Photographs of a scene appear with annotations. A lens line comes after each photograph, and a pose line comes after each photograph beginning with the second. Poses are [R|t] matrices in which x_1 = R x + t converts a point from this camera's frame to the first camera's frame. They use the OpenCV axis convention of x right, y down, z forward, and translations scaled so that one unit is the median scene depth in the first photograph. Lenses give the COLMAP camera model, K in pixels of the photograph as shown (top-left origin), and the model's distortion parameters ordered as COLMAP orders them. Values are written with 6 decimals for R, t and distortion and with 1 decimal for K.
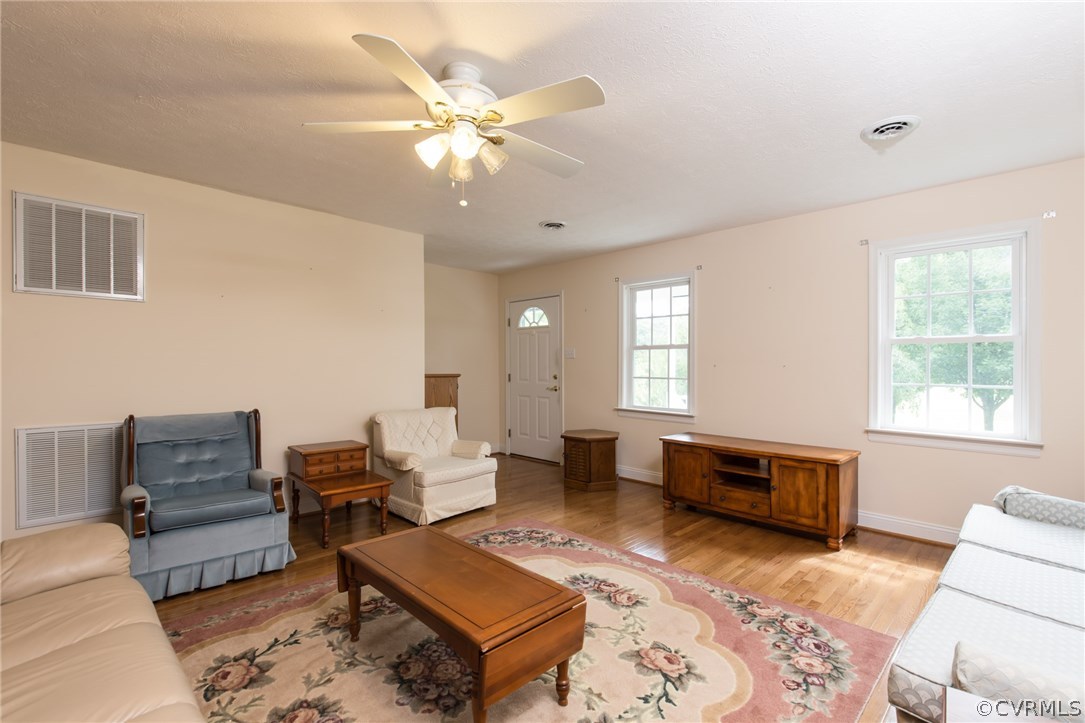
lens RADIAL K [[483.4, 0, 543.3], [0, 483.4, 362.7], [0, 0, 1]] dist [0.000331, 0.000040]
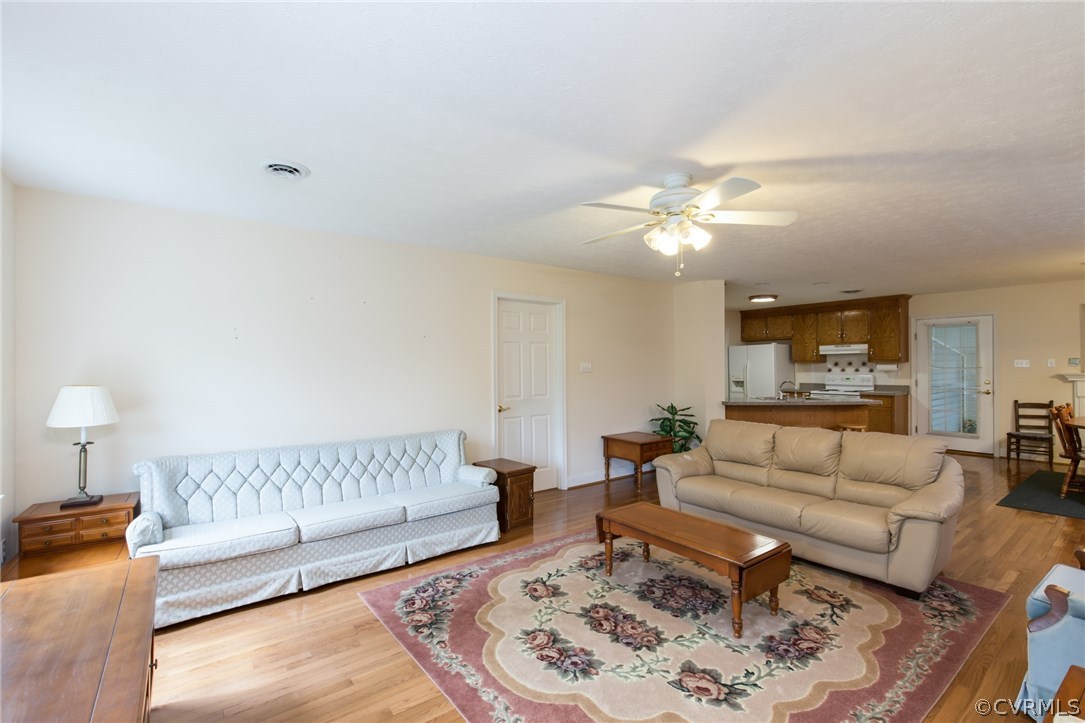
lens RADIAL K [[483.4, 0, 541.8], [0, 483.4, 366.0], [0, 0, 1]] dist [0.000331, 0.000040]
pose [[-0.991572, 0.000773, 0.129557, 0.042185], [0.000385, 0.999995, -0.003019, -0.064452], [-0.129559, -0.002943, -0.991567, 2.219642]]
